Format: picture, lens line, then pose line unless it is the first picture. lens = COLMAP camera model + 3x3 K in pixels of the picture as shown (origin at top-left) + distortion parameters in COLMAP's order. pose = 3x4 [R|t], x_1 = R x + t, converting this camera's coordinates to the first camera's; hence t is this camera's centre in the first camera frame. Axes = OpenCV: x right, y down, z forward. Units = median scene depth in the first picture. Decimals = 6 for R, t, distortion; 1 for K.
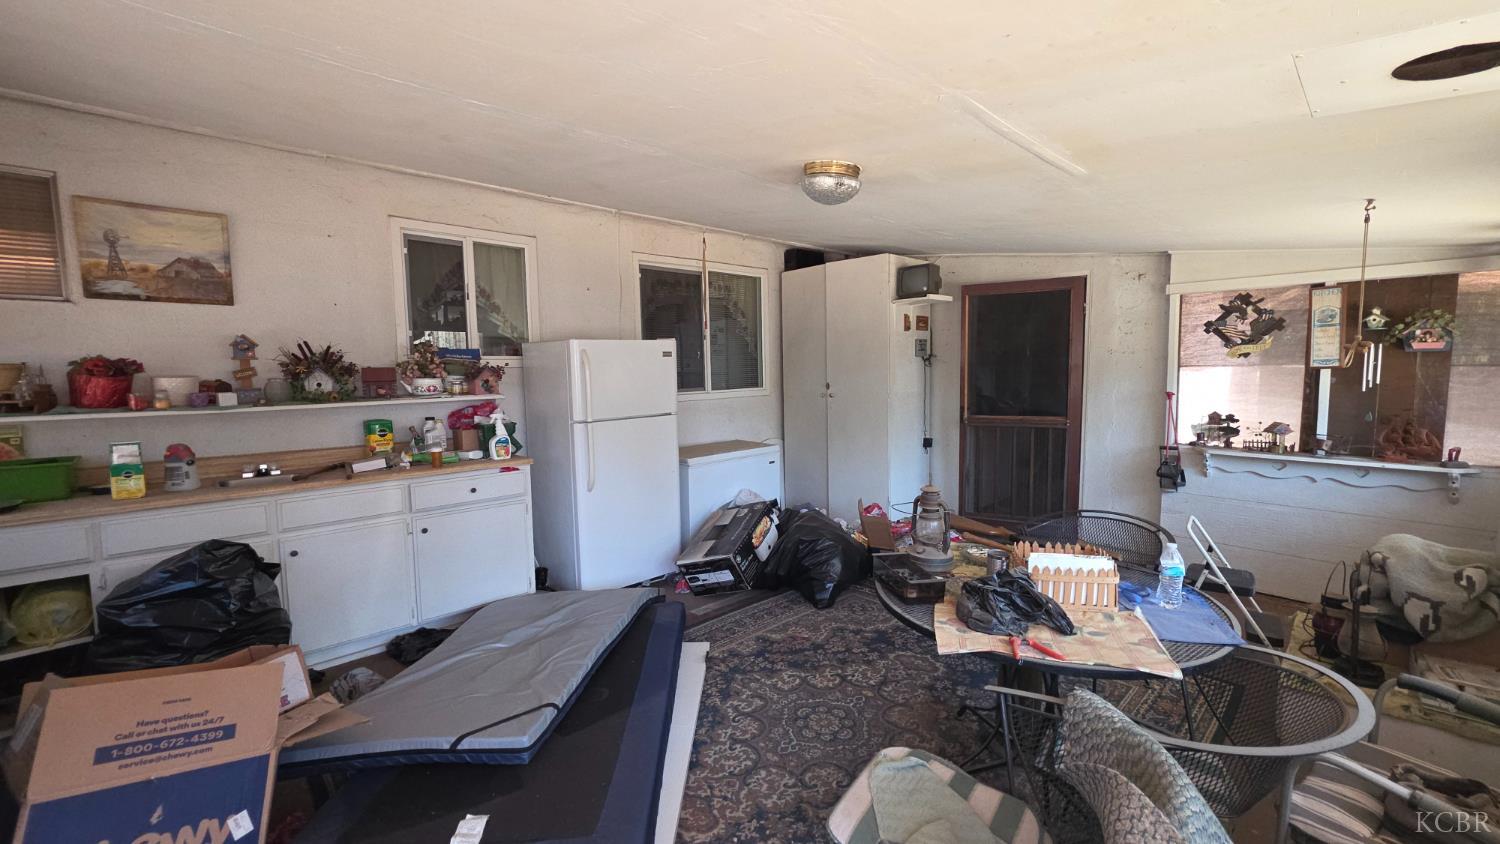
lens RADIAL K [[636.4, 0, 747.8], [0, 636.4, 419.5], [0, 0, 1]] dist [-0.000076, -0.000002]
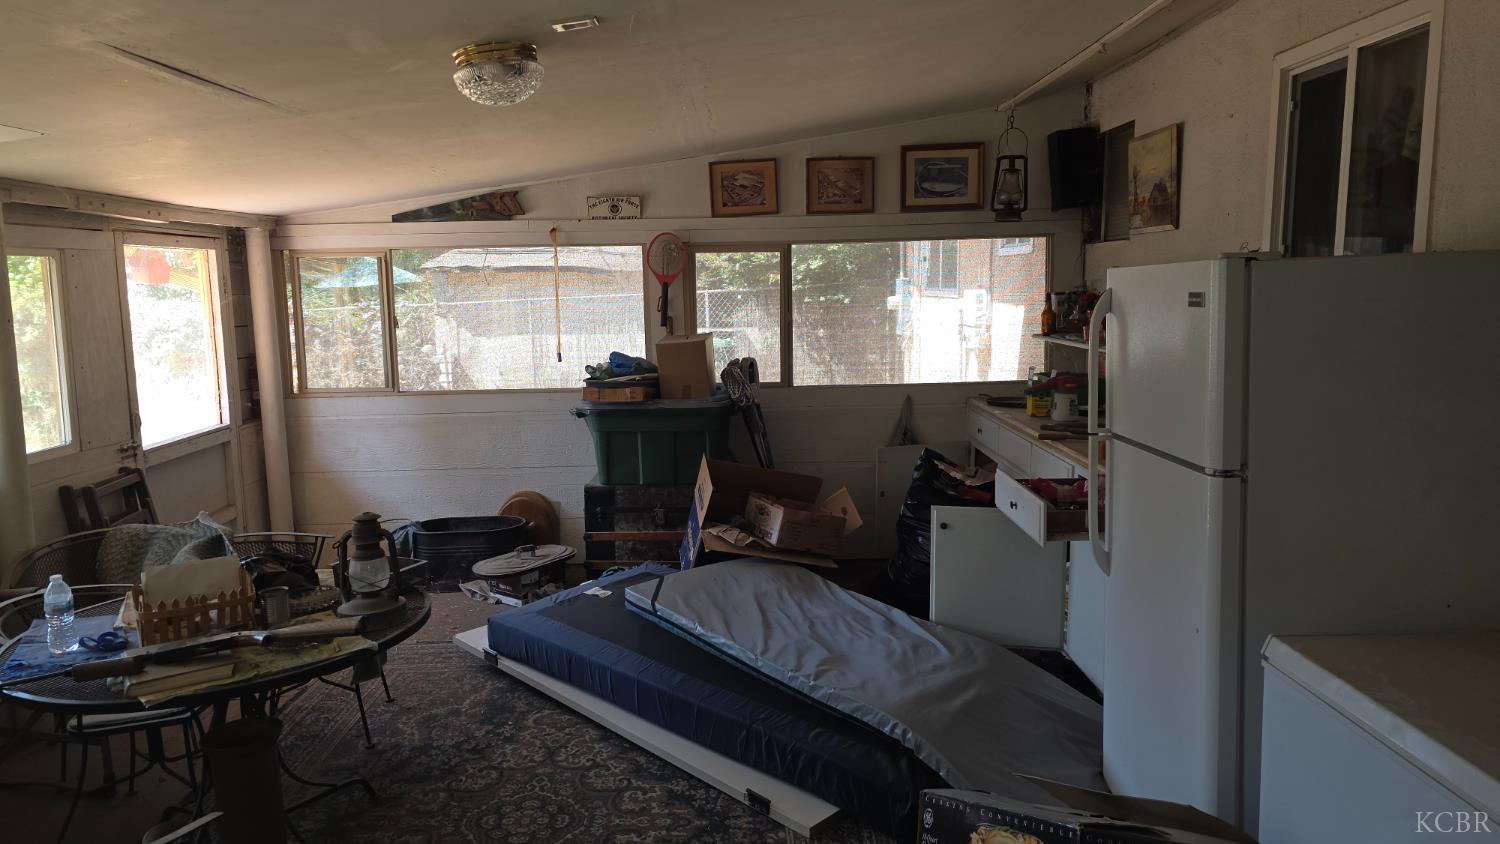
lens RADIAL K [[1044.2, 0, 749.6], [0, 1044.2, 421.3], [0, 0, 1]] dist [0.009535, -0.000409]
pose [[-0.708529, 0.121750, -0.695100, 0.685502], [-0.031652, 0.978530, 0.203658, -0.221567], [0.704971, 0.166298, -0.689464, 1.842580]]
